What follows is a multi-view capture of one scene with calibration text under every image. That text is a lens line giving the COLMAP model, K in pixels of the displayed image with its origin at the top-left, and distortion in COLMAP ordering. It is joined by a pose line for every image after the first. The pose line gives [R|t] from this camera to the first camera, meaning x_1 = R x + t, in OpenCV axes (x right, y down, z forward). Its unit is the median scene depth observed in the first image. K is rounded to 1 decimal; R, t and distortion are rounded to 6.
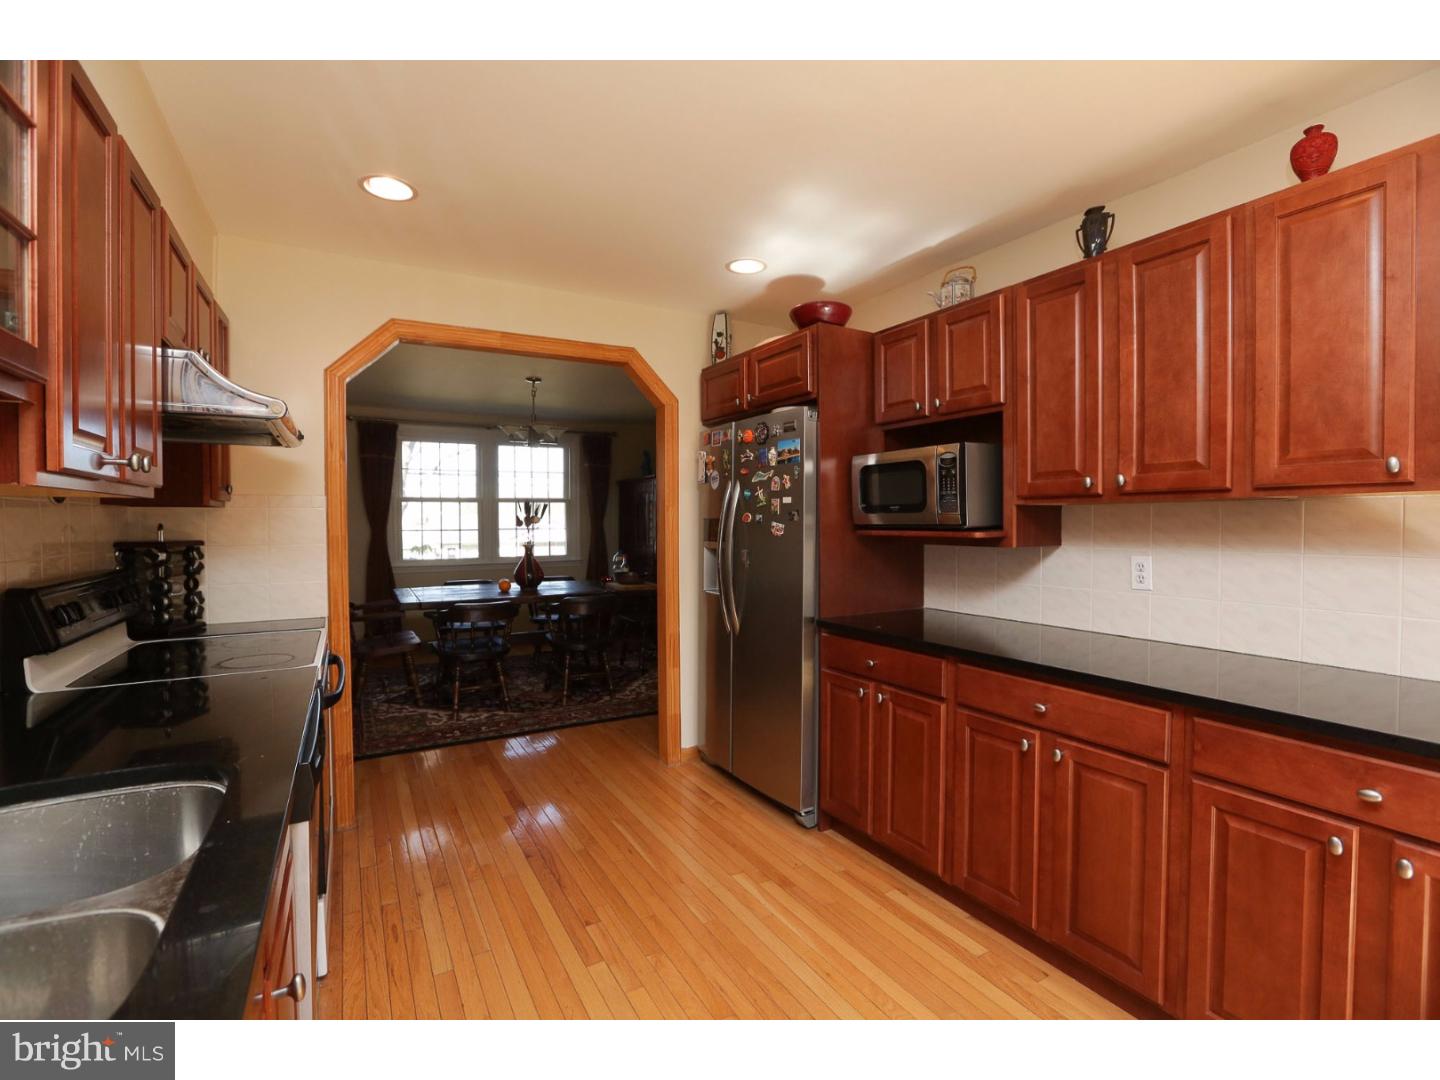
lens RADIAL K [[654.0, 0, 721.8], [0, 654.0, 538.5], [0, 0, 1]] dist [-0.048709, 0.006618]
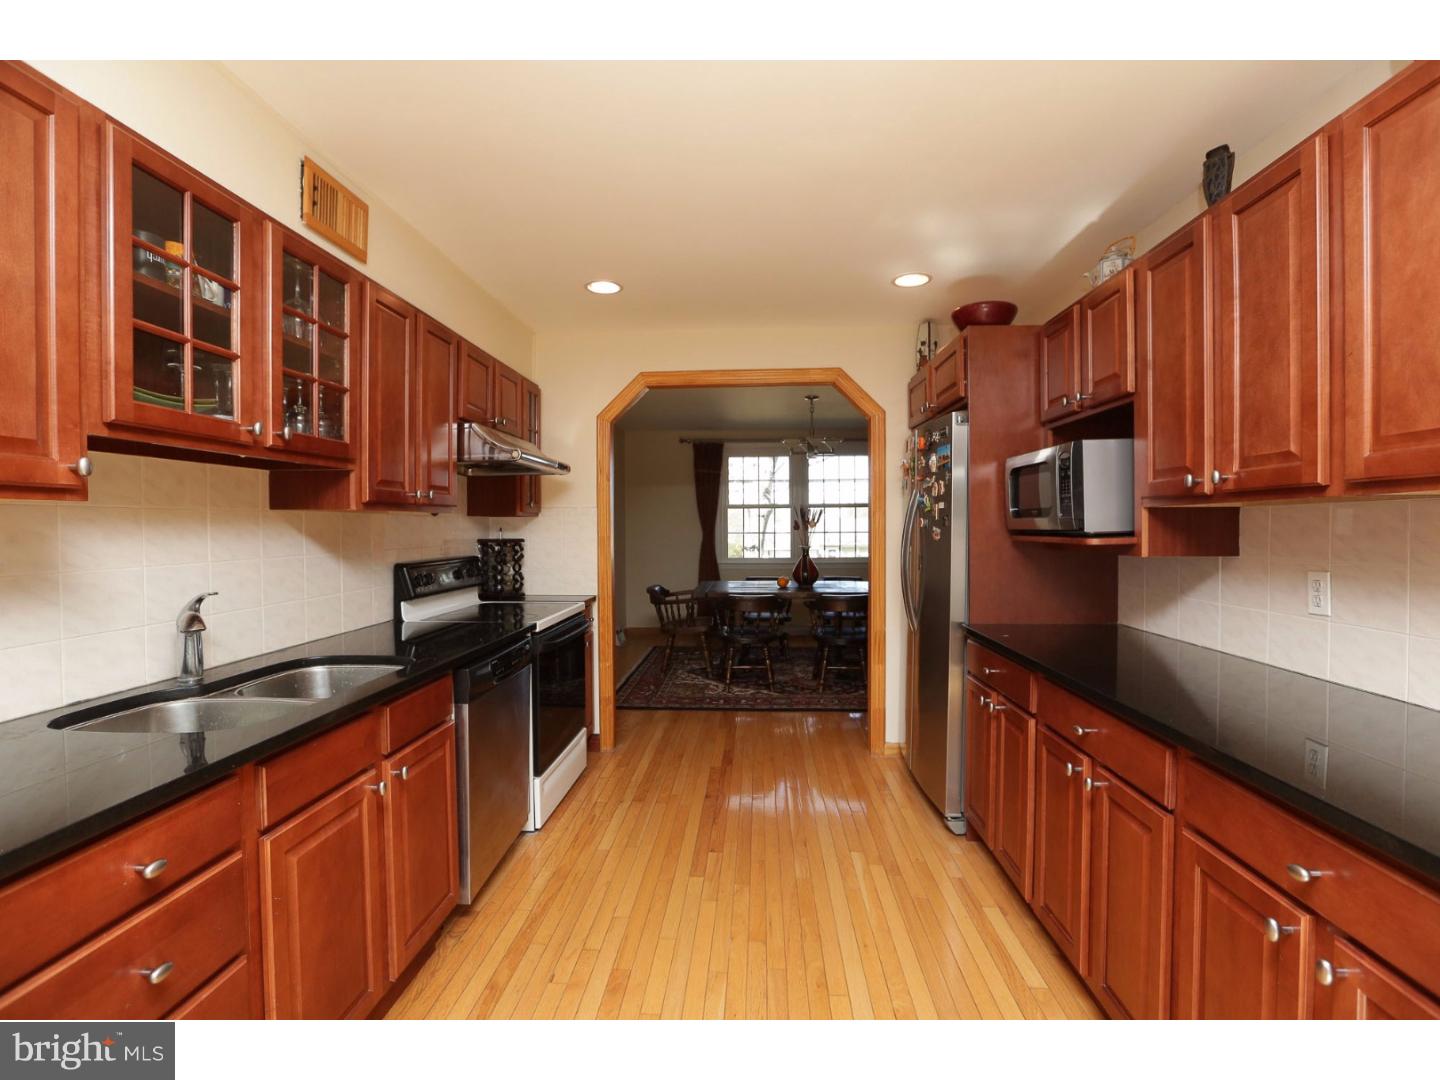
lens RADIAL K [[654.0, 0, 711.6], [0, 654.0, 539.7], [0, 0, 1]] dist [-0.048709, 0.006618]
pose [[0.829443, 0.011610, -0.558471, 0.404324], [-0.013846, 0.999904, 0.000223, -0.001041], [0.558420, 0.007548, 0.829524, -0.035406]]
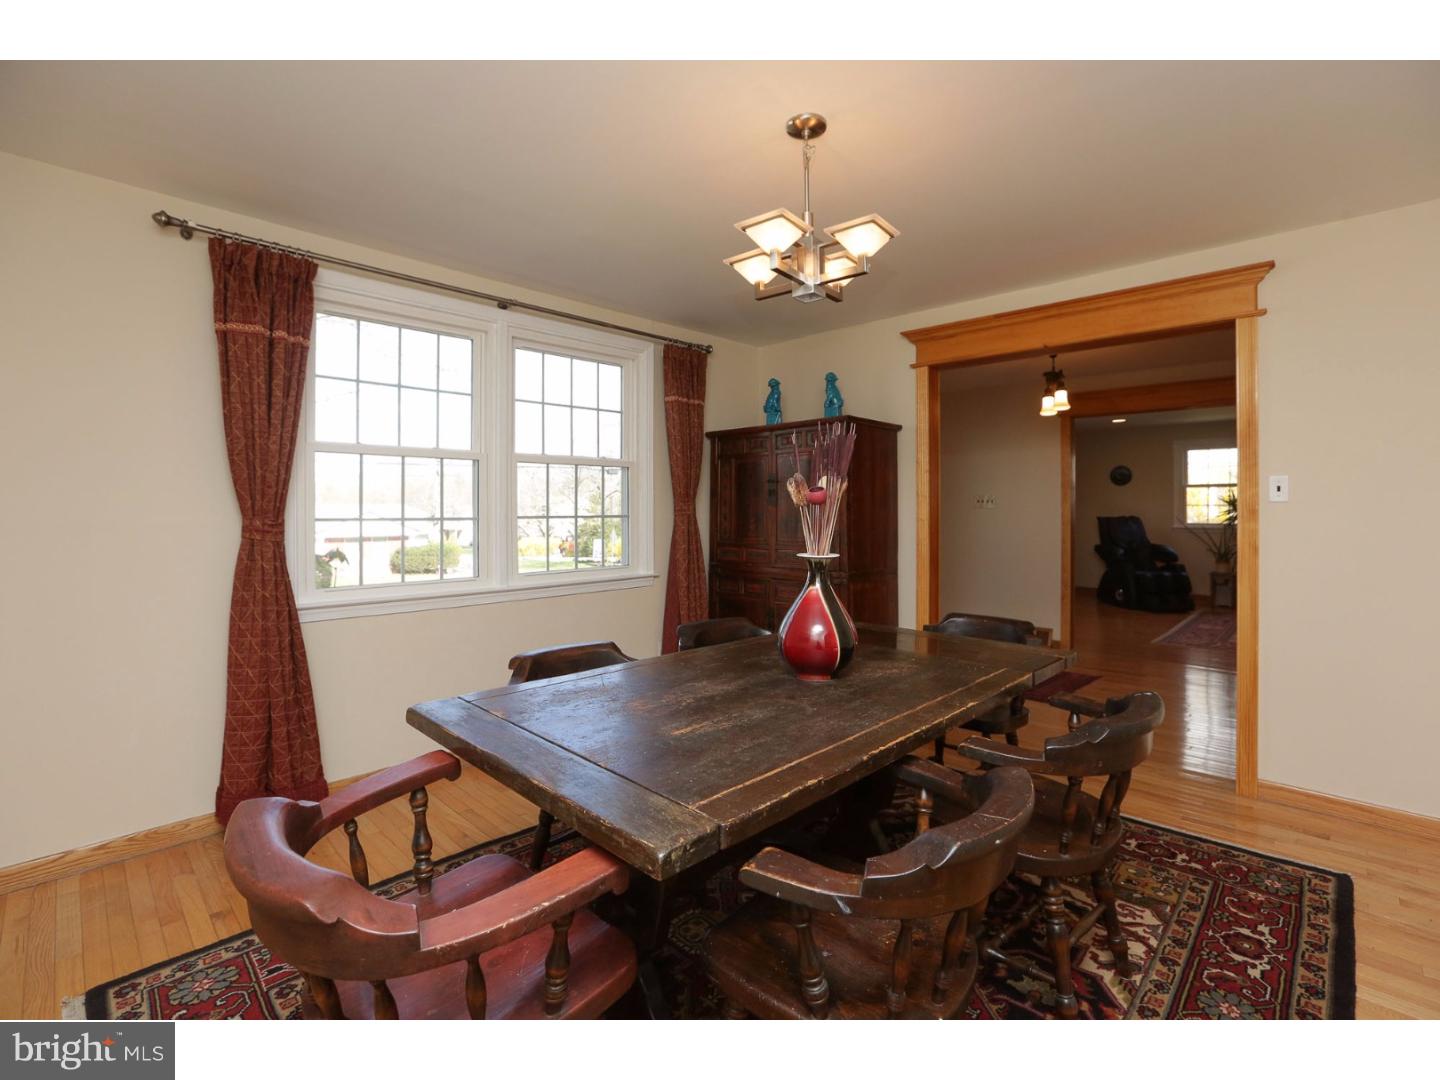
lens RADIAL K [[654.0, 0, 728.0], [0, 654.0, 511.7], [0, 0, 1]] dist [-0.048709, 0.006618]
pose [[0.959619, 0.005297, 0.281254, -0.933030], [0.000867, 0.999762, -0.021785, -0.020560], [-0.281302, 0.021149, 0.959386, 1.364885]]
